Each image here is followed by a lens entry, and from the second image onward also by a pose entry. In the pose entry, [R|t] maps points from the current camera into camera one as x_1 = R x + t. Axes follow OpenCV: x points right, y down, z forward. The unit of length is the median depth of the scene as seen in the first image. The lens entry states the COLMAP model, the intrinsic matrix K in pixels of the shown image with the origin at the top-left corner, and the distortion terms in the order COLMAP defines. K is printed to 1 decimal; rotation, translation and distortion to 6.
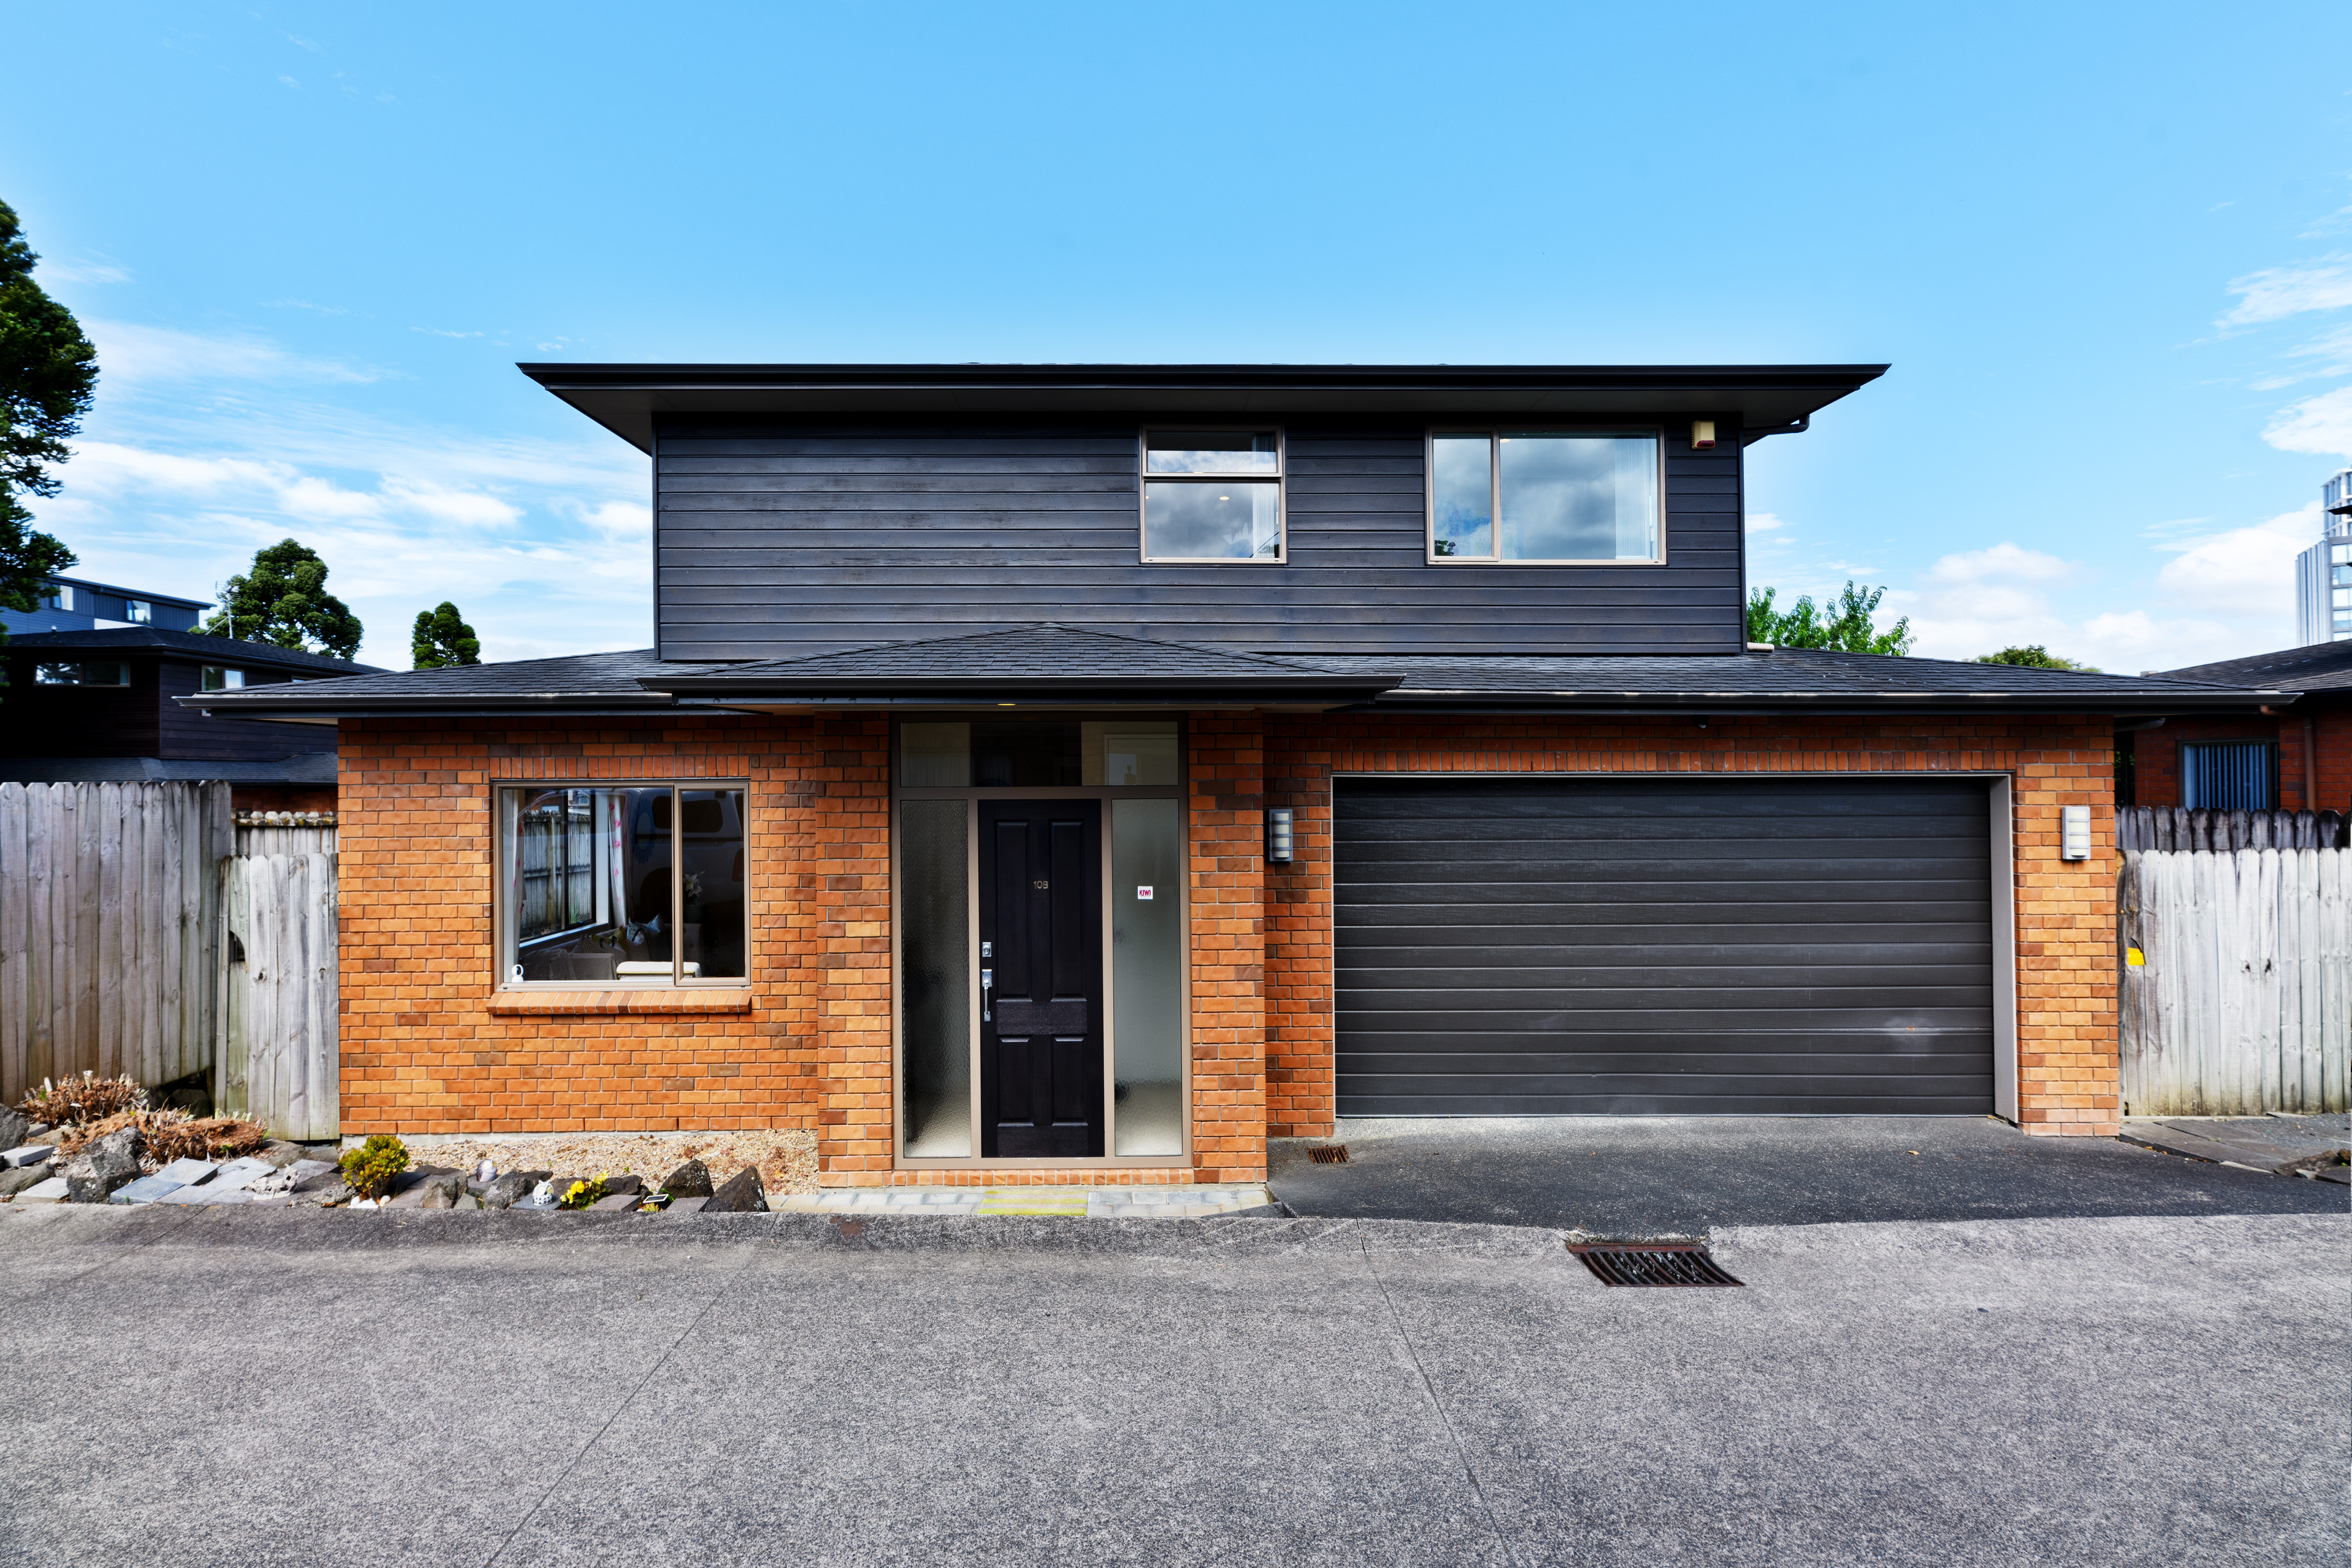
lens RADIAL K [[950.5, 0, 1168.3], [0, 950.5, 795.1], [0, 0, 1]] dist [0.003110, 0.000346]
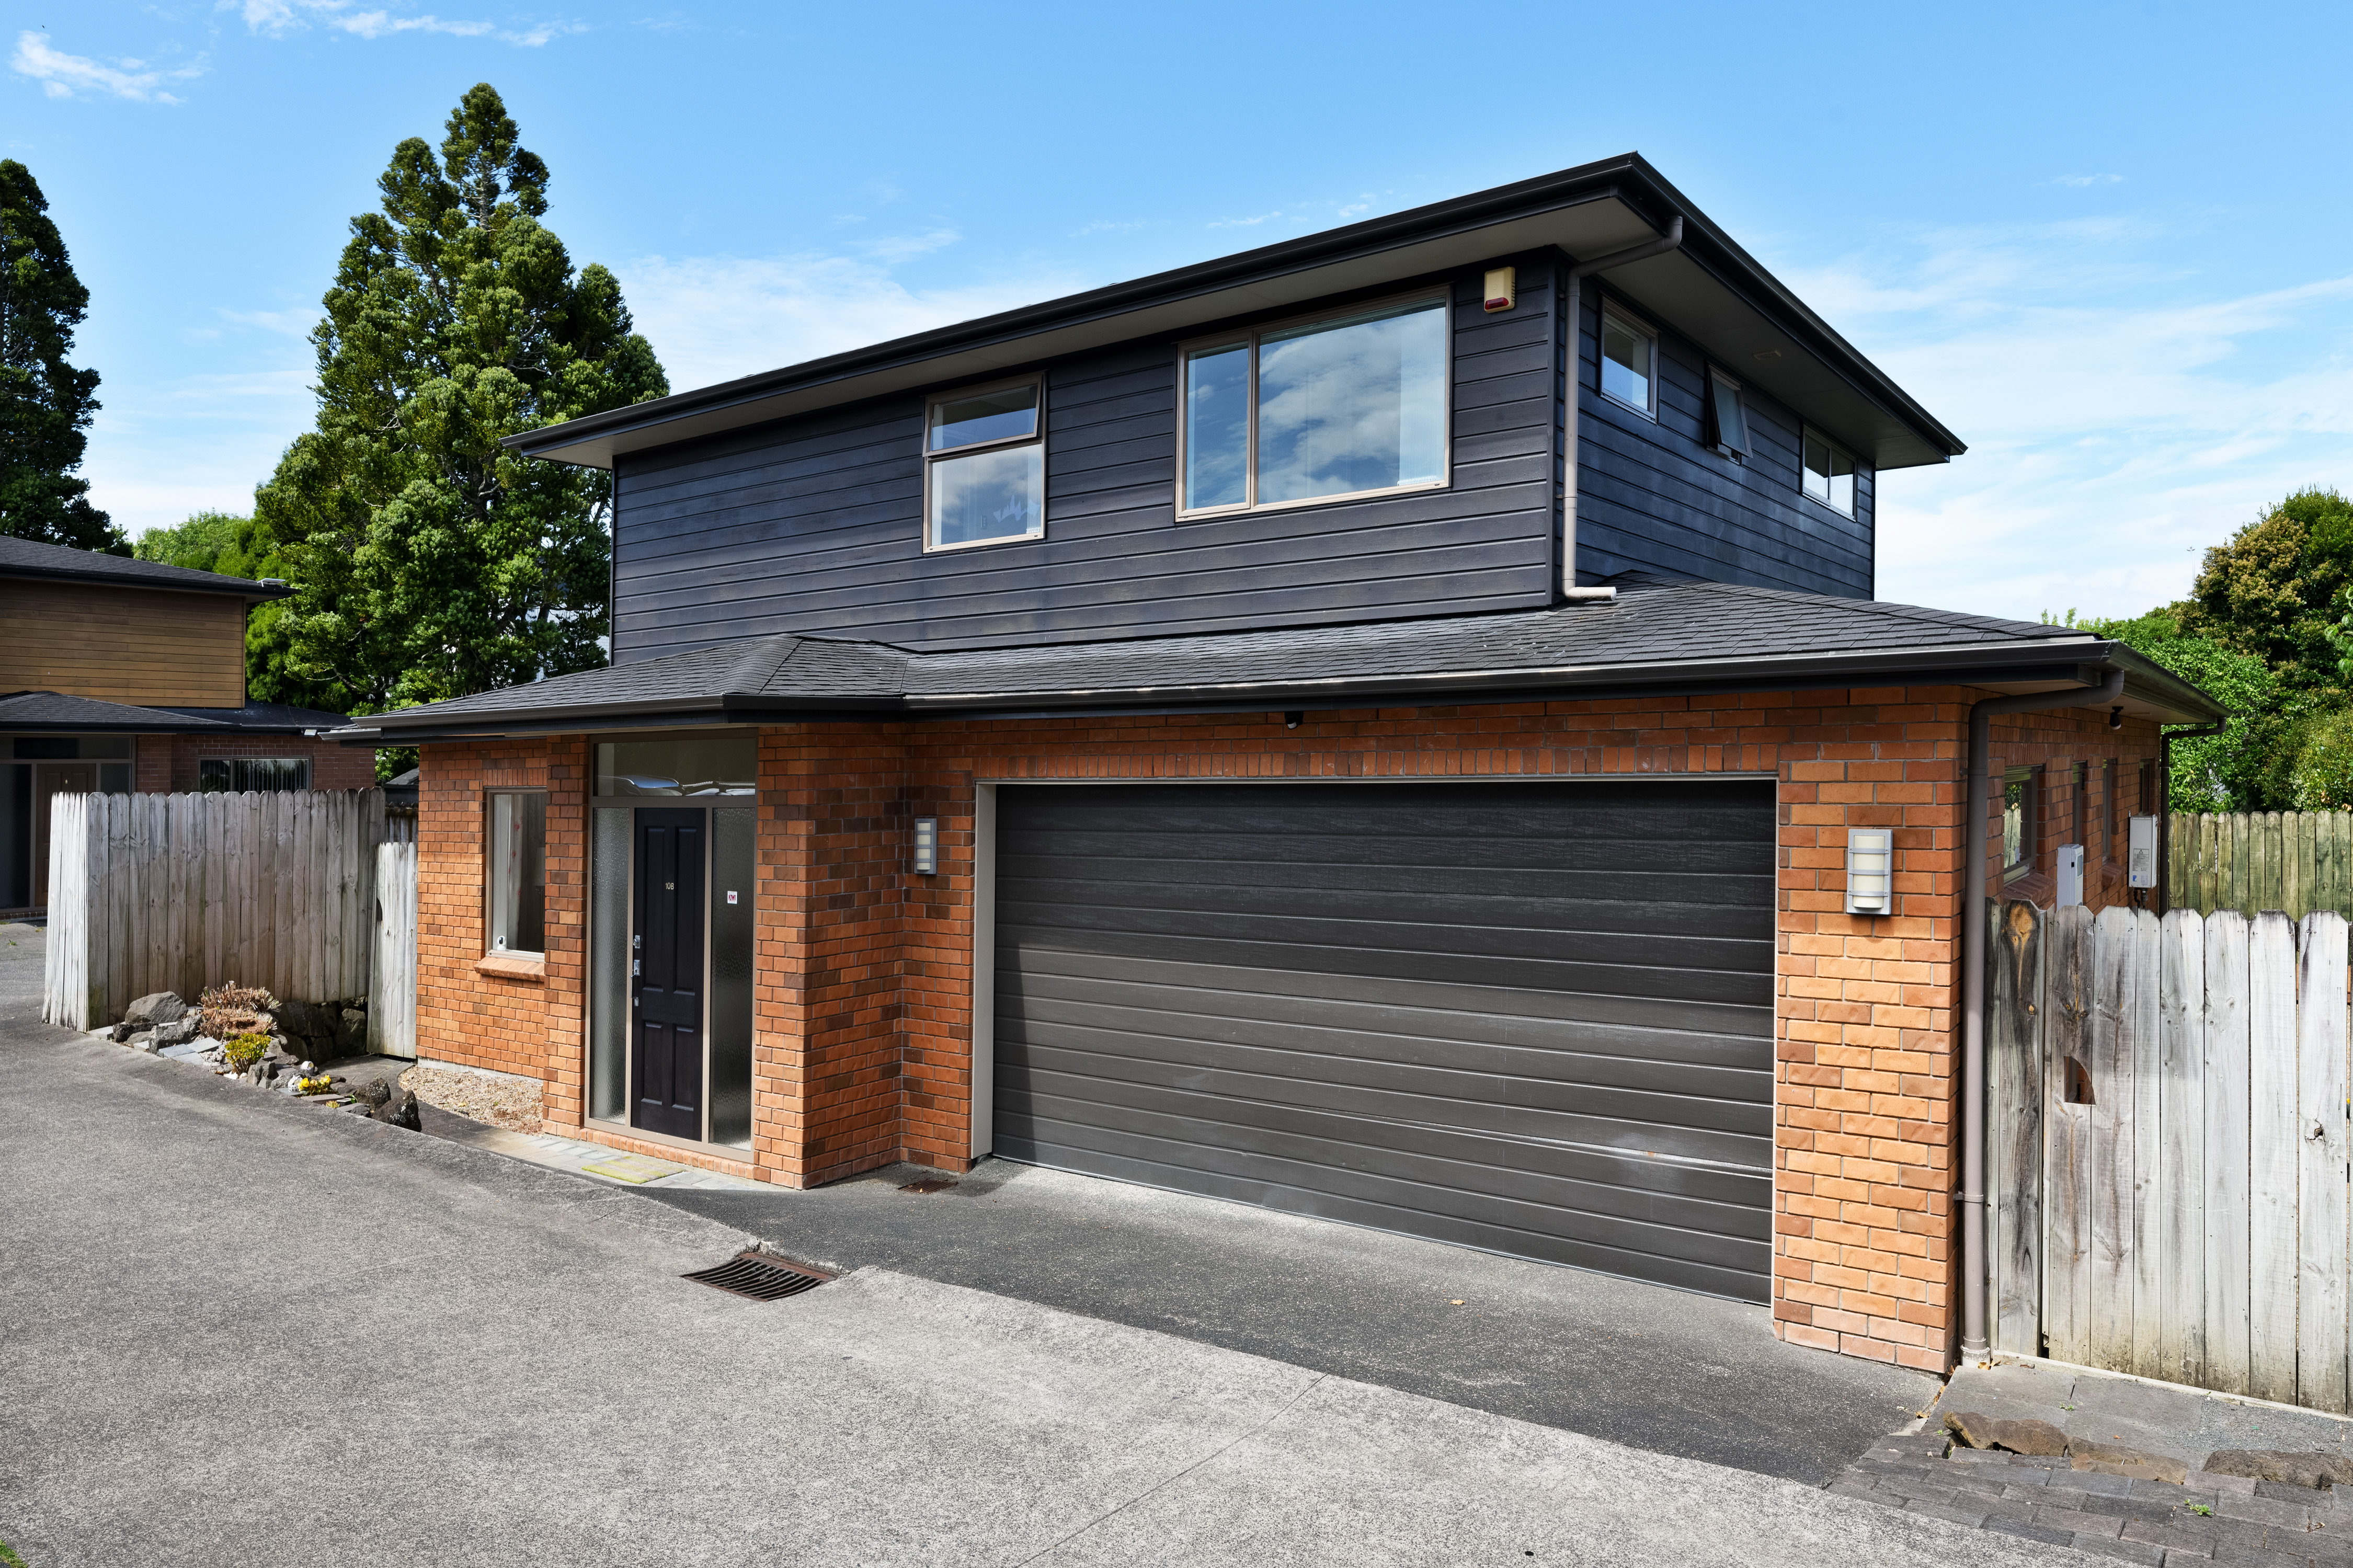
lens RADIAL K [[1295.8, 0, 1176.4], [0, 1295.8, 773.4], [0, 0, 1]] dist [-0.004671, -0.001839]
pose [[0.846513, -0.006366, -0.532330, 1.018112], [0.002512, 0.999965, -0.007963, -0.019201], [0.532362, 0.005403, 0.846499, 0.042095]]
